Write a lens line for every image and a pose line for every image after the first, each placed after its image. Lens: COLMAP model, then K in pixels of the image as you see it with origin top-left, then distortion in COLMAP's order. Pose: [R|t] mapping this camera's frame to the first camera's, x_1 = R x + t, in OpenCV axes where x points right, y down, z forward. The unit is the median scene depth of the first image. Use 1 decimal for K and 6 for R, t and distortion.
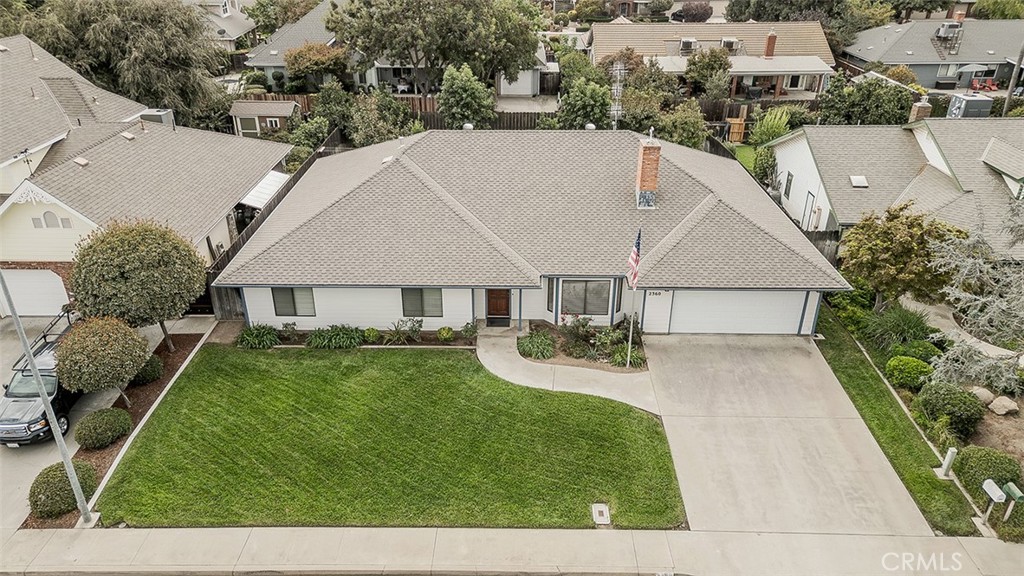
lens RADIAL K [[721.9, 0, 511.1], [0, 721.9, 287.9], [0, 0, 1]] dist [0.035924, -0.009006]
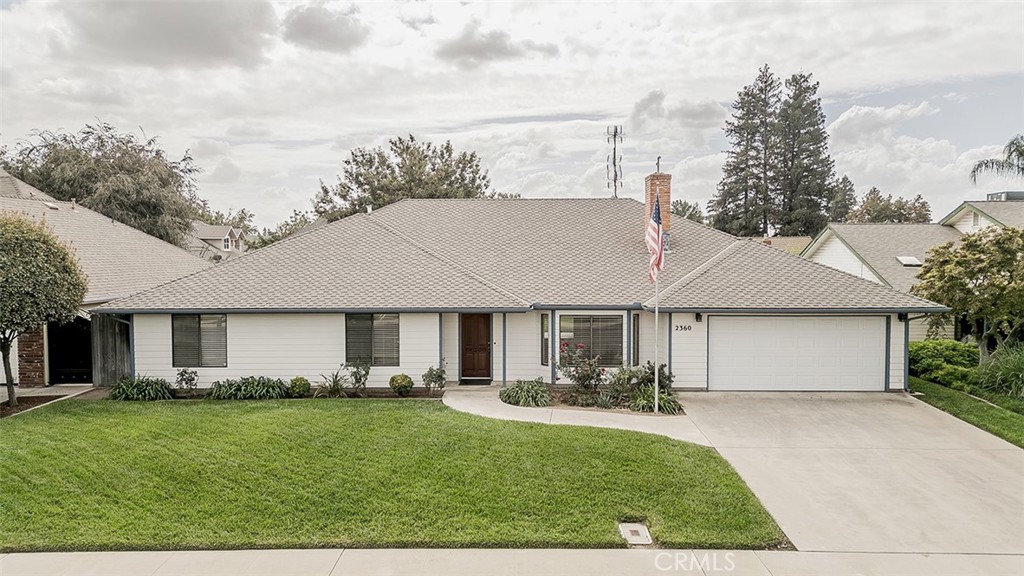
lens RADIAL K [[721.9, 0, 513.6], [0, 721.9, 288.1], [0, 0, 1]] dist [0.035924, -0.009006]
pose [[0.999976, 0.005428, 0.004382, 0.019102], [-0.002935, 0.897247, -0.441520, 0.303013], [-0.006328, 0.441496, 0.897241, 0.310497]]
